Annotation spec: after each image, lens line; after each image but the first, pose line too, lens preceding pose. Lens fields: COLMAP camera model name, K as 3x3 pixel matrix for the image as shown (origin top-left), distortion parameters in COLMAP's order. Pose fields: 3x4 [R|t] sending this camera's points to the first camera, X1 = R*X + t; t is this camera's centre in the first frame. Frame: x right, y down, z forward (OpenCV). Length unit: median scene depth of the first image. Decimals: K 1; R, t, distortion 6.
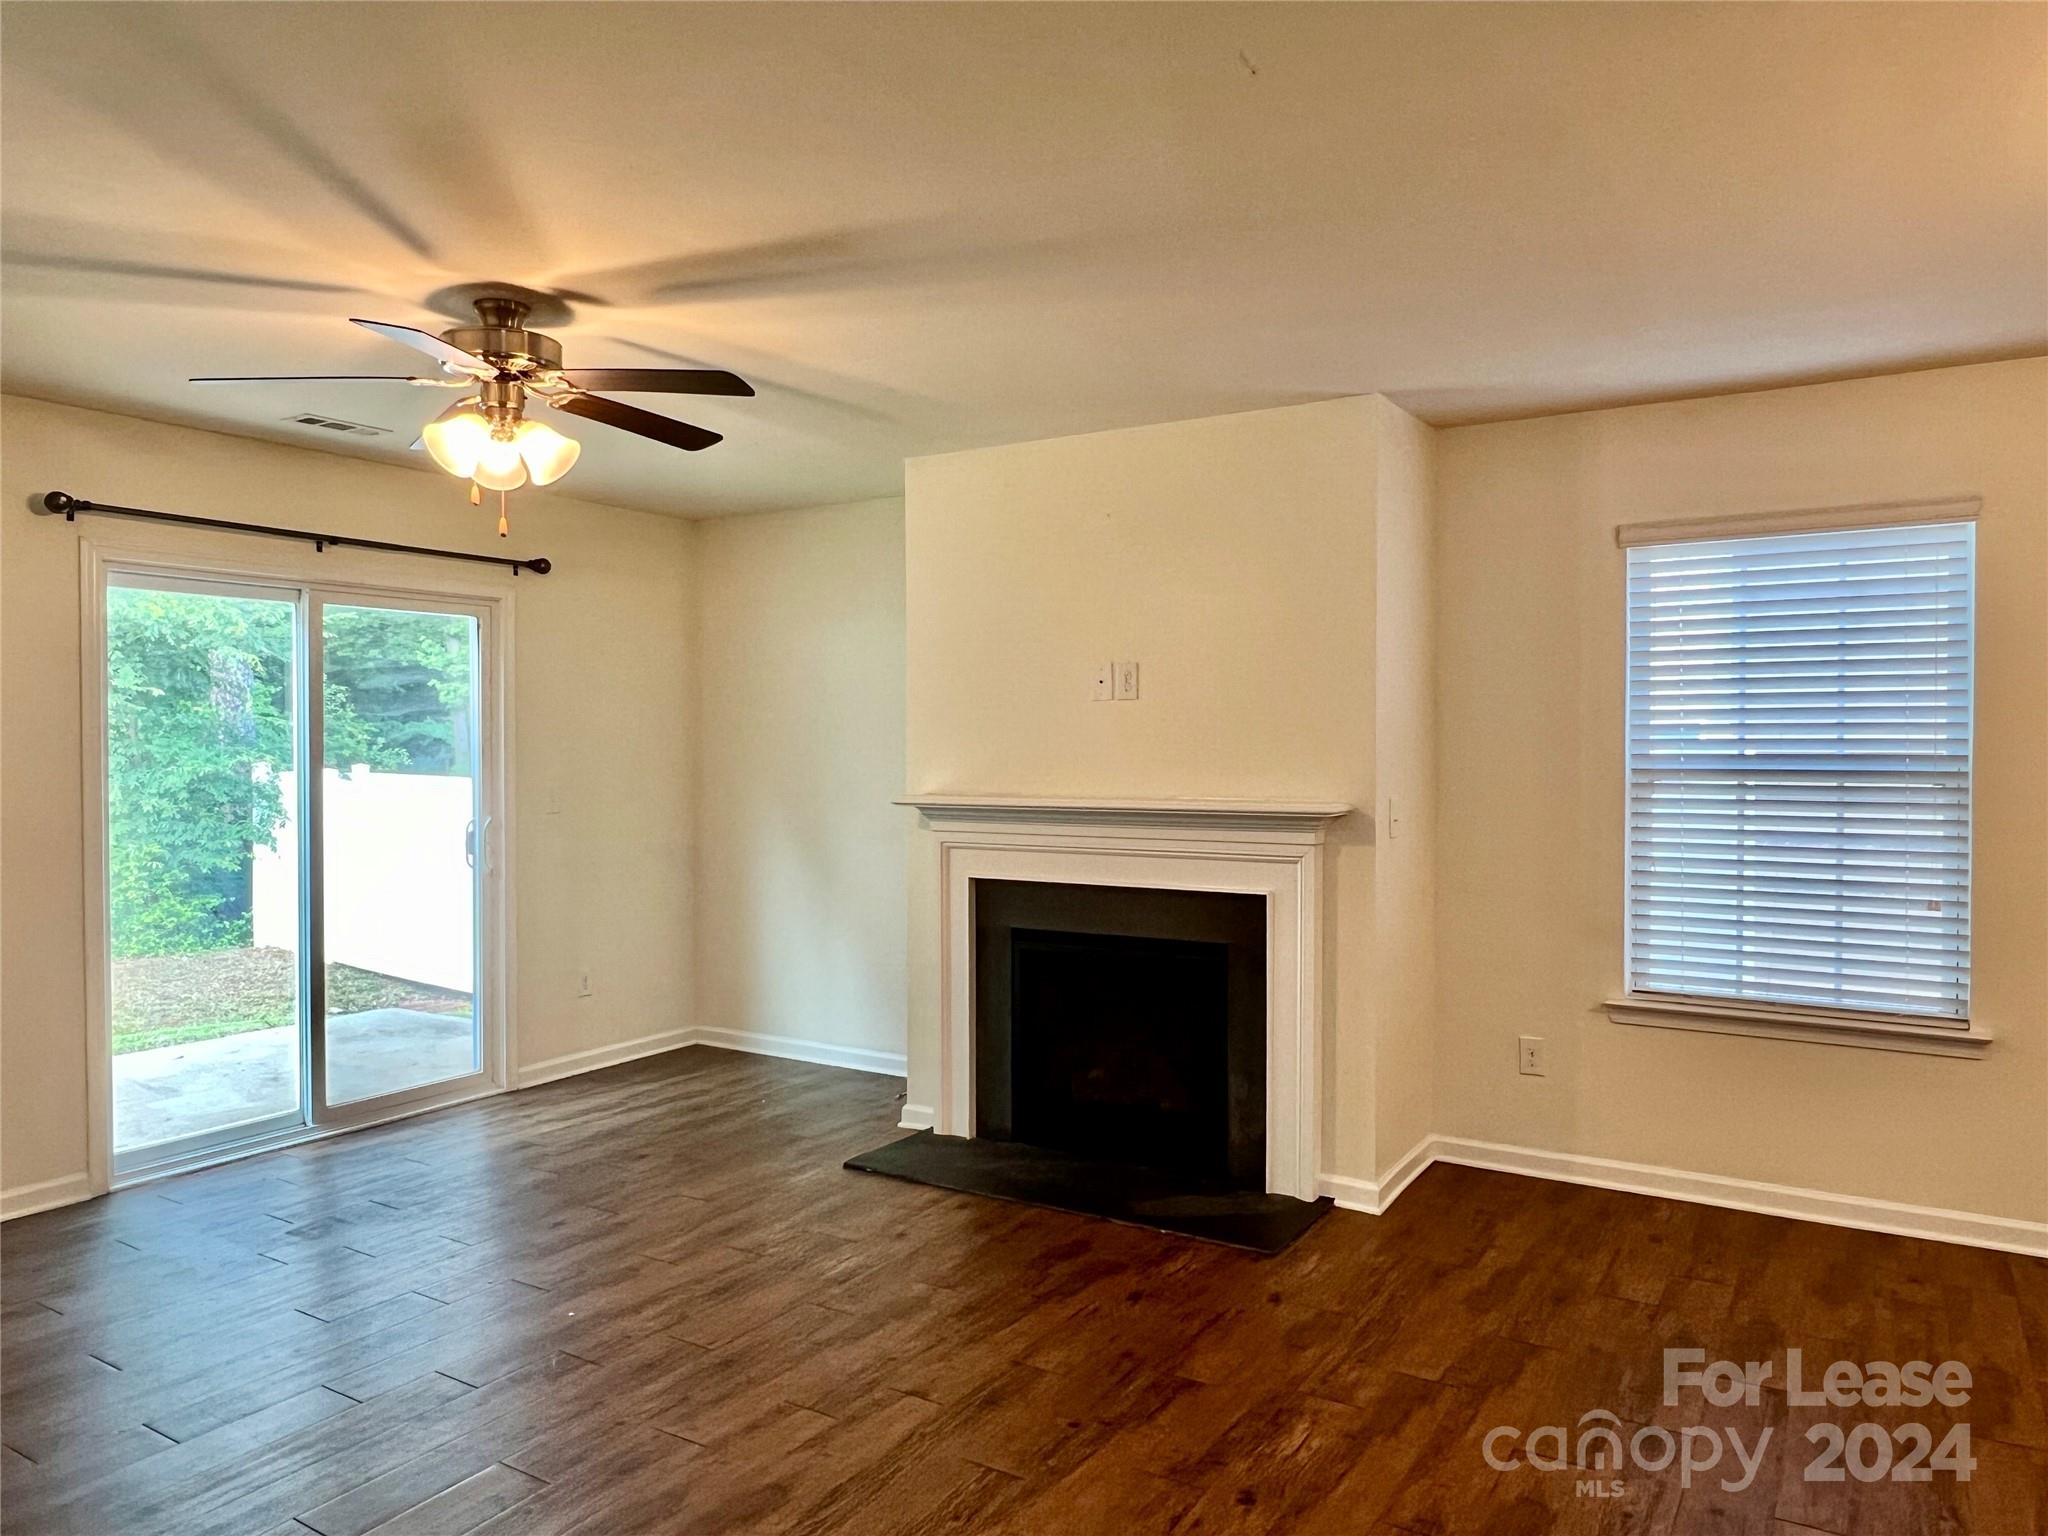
lens RADIAL K [[1364.1, 0, 1013.9], [0, 1364.1, 762.7], [0, 0, 1]] dist [-0.003113, -0.000814]
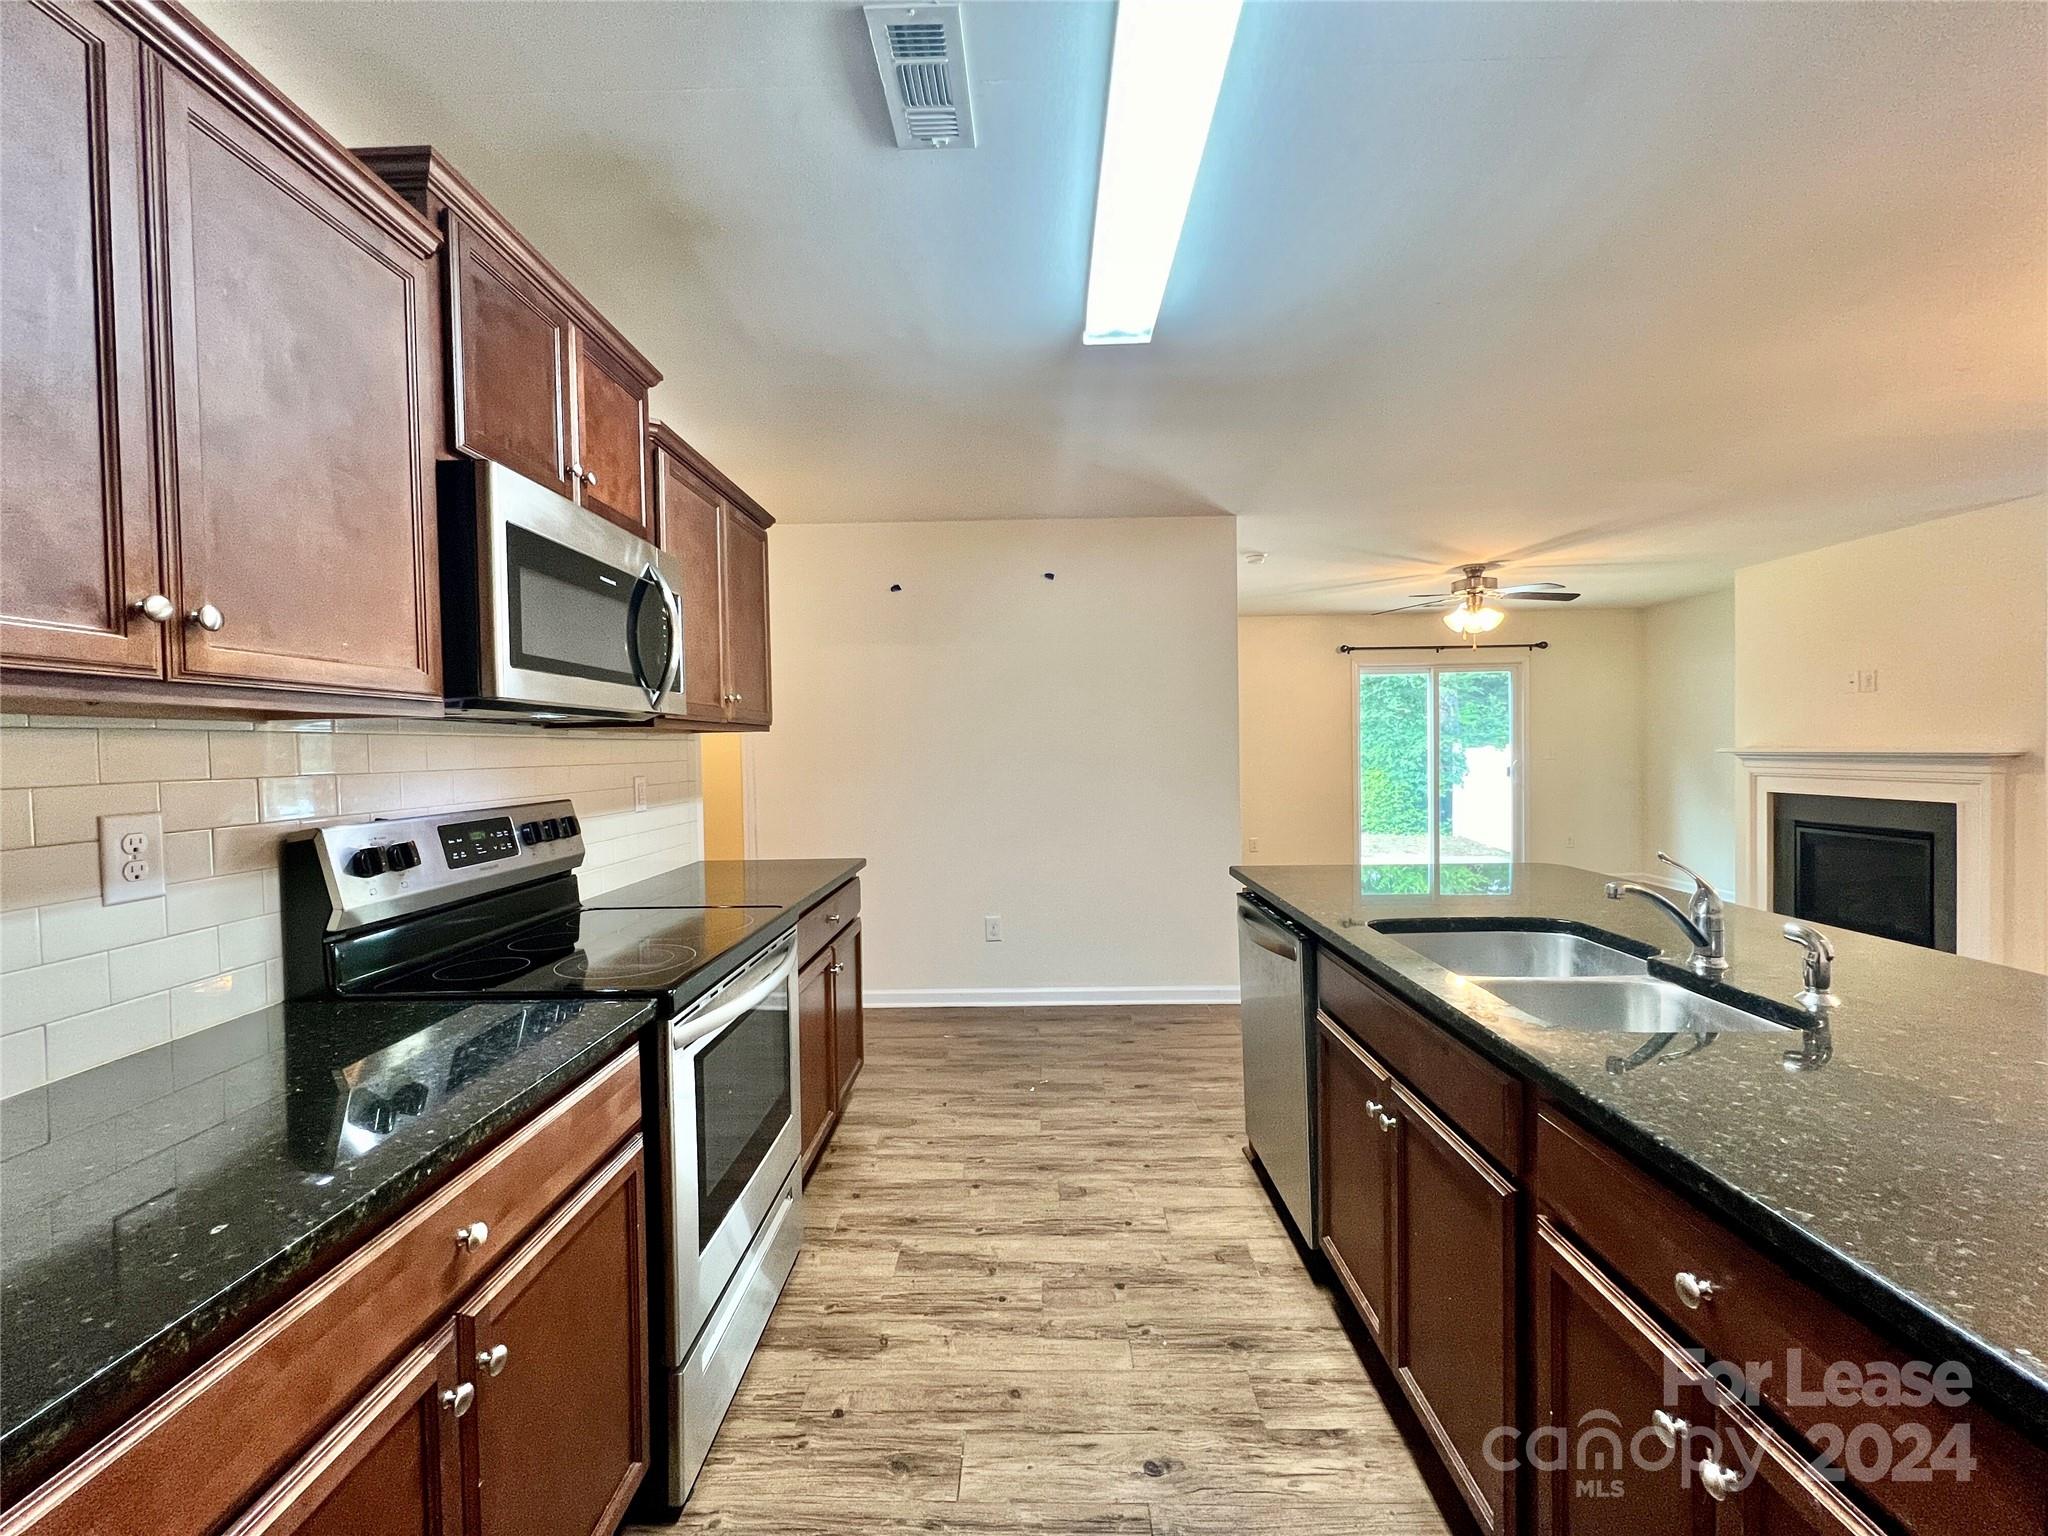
lens RADIAL K [[823.8, 0, 1022.5], [0, 823.8, 759.0], [0, 0, 1]] dist [0.000233, 0.000425]
pose [[0.521013, 0.006872, -0.853521, 0.452240], [0.003484, 0.999942, 0.010177, 0.027775], [0.853542, -0.008276, 0.520959, -0.519794]]
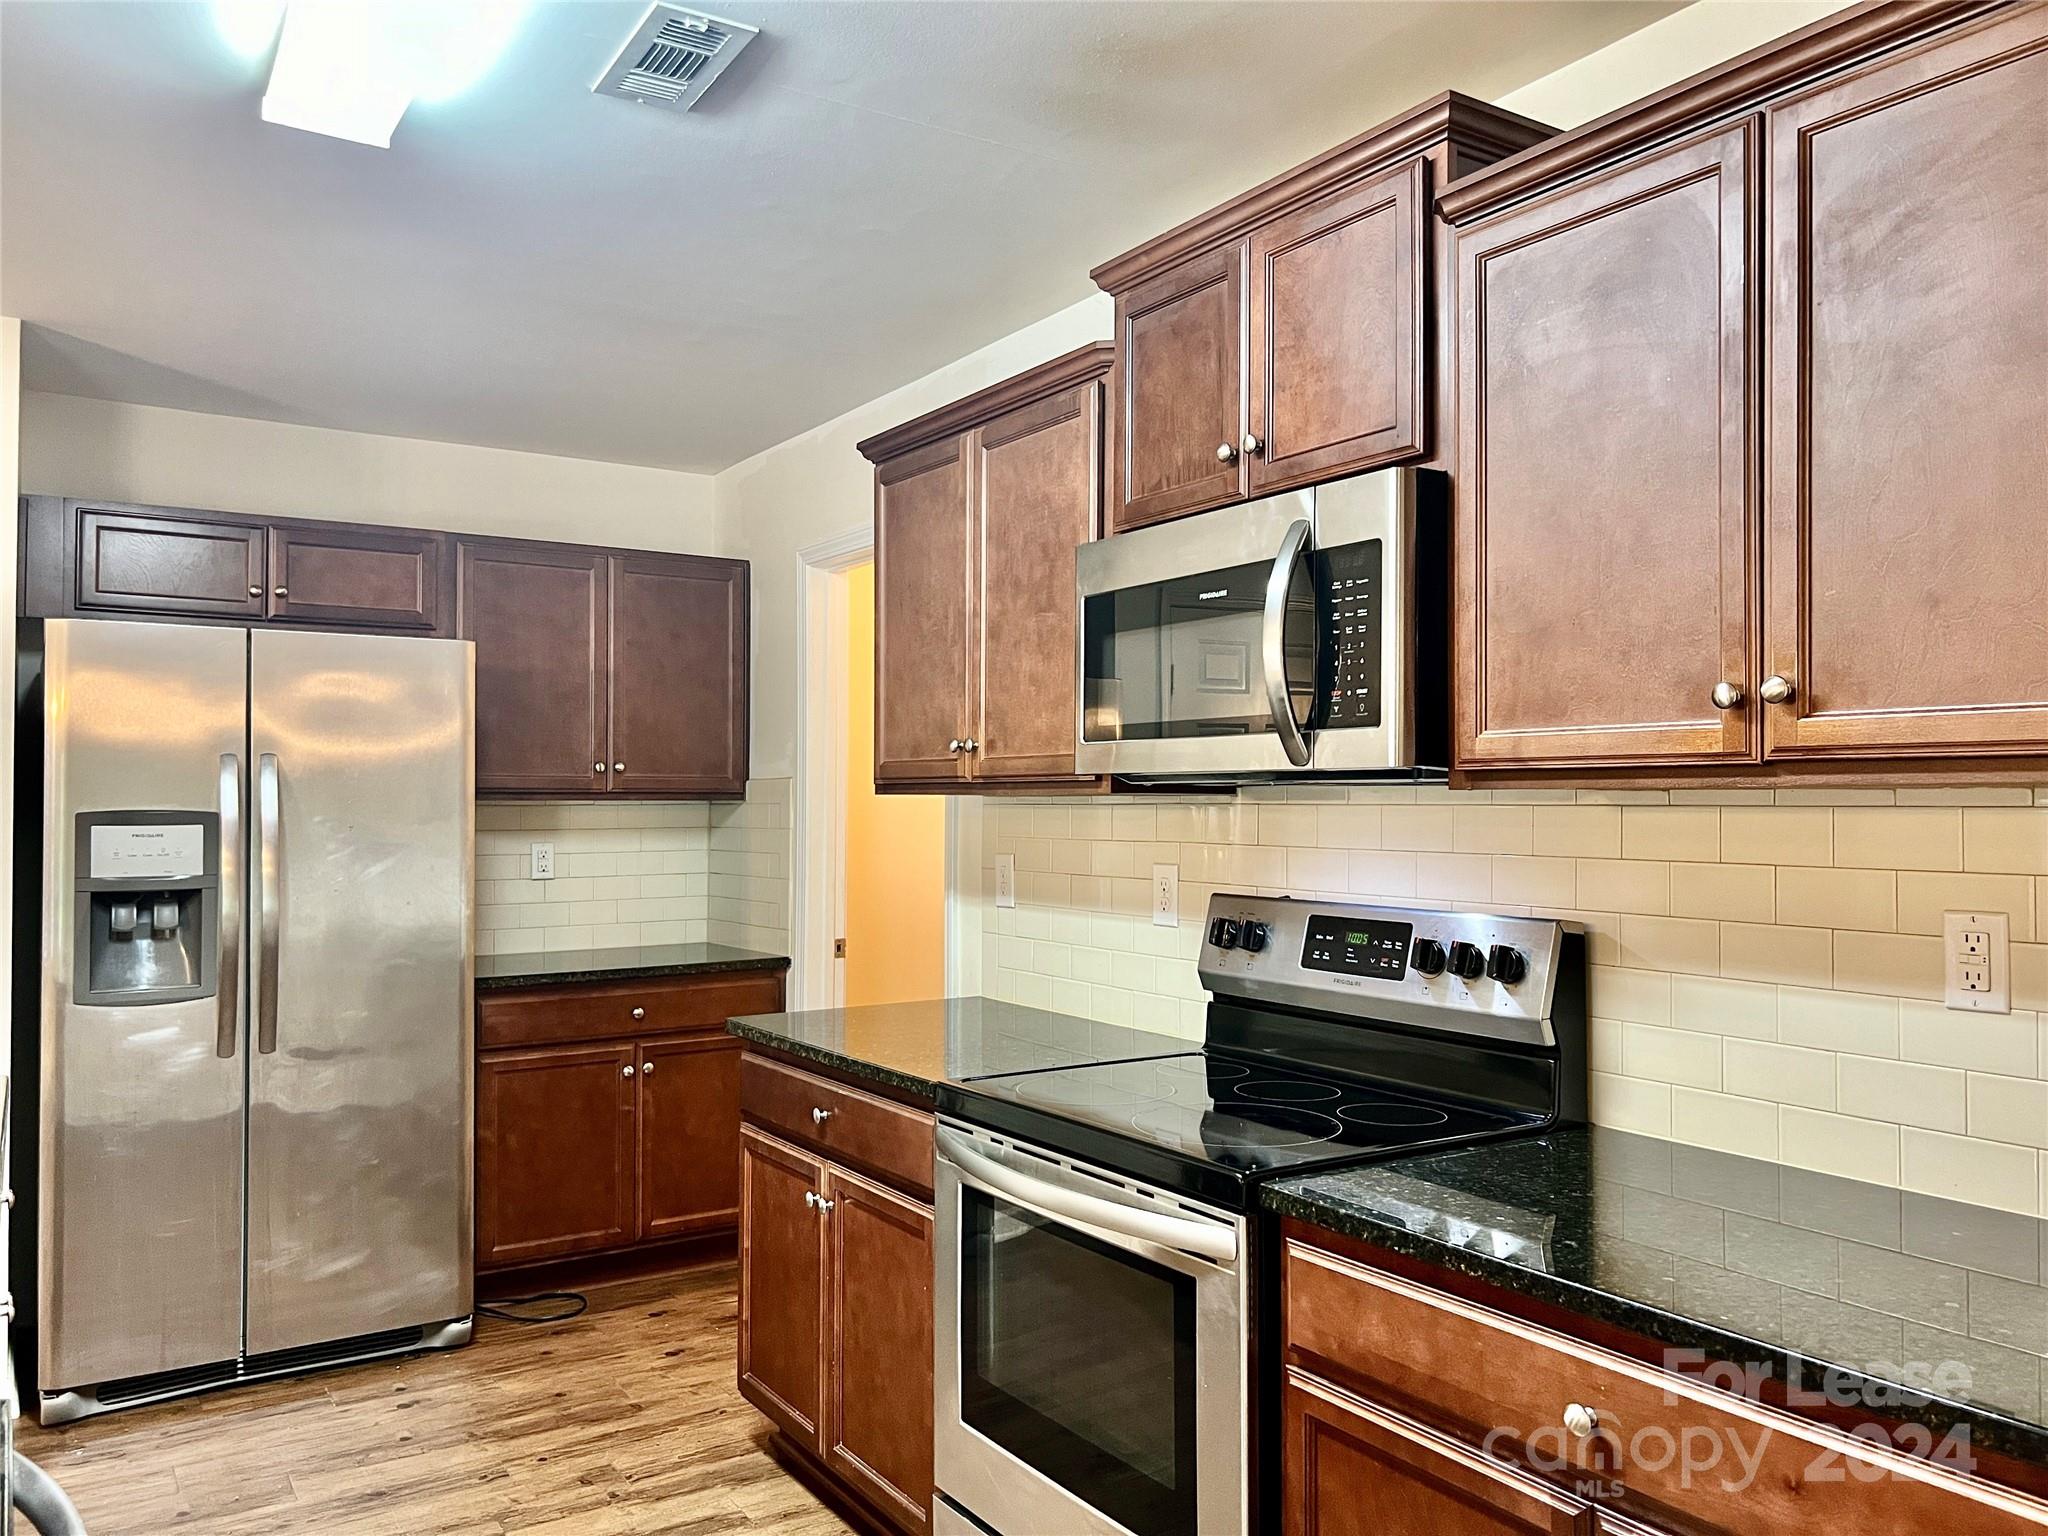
lens RADIAL K [[1535.5, 0, 1024.0], [0, 1535.5, 768.0], [0, 0, 1]] dist [0.062931, -0.069828]
pose [[-0.909677, 0.011398, 0.415161, -0.186331], [0.007365, 0.999909, -0.011315, 0.009981], [-0.415252, -0.007235, -0.909678, 0.061100]]
